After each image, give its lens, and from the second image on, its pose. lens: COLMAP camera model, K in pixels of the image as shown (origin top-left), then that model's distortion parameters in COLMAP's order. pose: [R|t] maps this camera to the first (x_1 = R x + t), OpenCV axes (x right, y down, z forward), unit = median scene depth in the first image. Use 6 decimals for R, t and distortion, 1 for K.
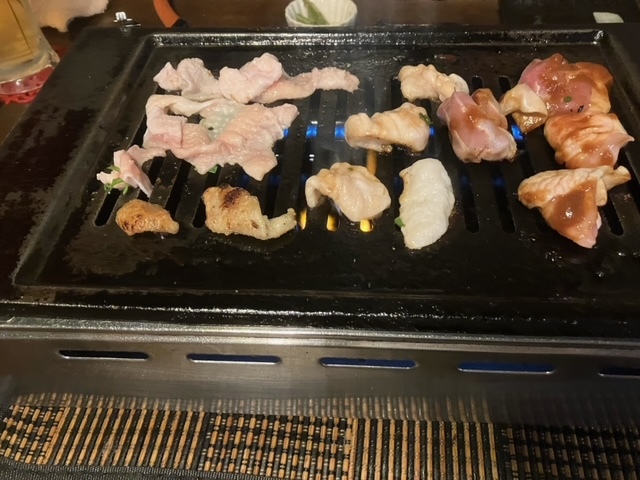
lens RADIAL K [[526.4, 0, 320.9], [0, 526.4, 243.6], [0, 0, 1]] dist [-0.017509, 0.011139]
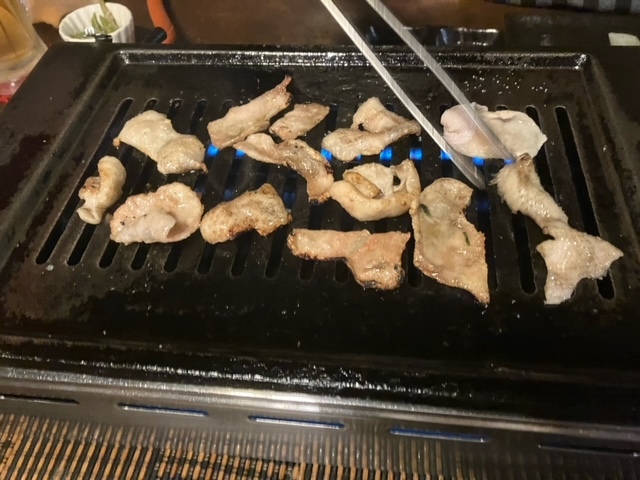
lens RADIAL K [[526.4, 0, 318.7], [0, 526.4, 236.3], [0, 0, 1]] dist [-0.017509, 0.011139]
pose [[0.998457, 0.027523, -0.048228, 0.128077], [-0.025870, 0.999067, 0.034576, -0.114046], [0.049134, -0.033275, 0.998238, 0.032282]]
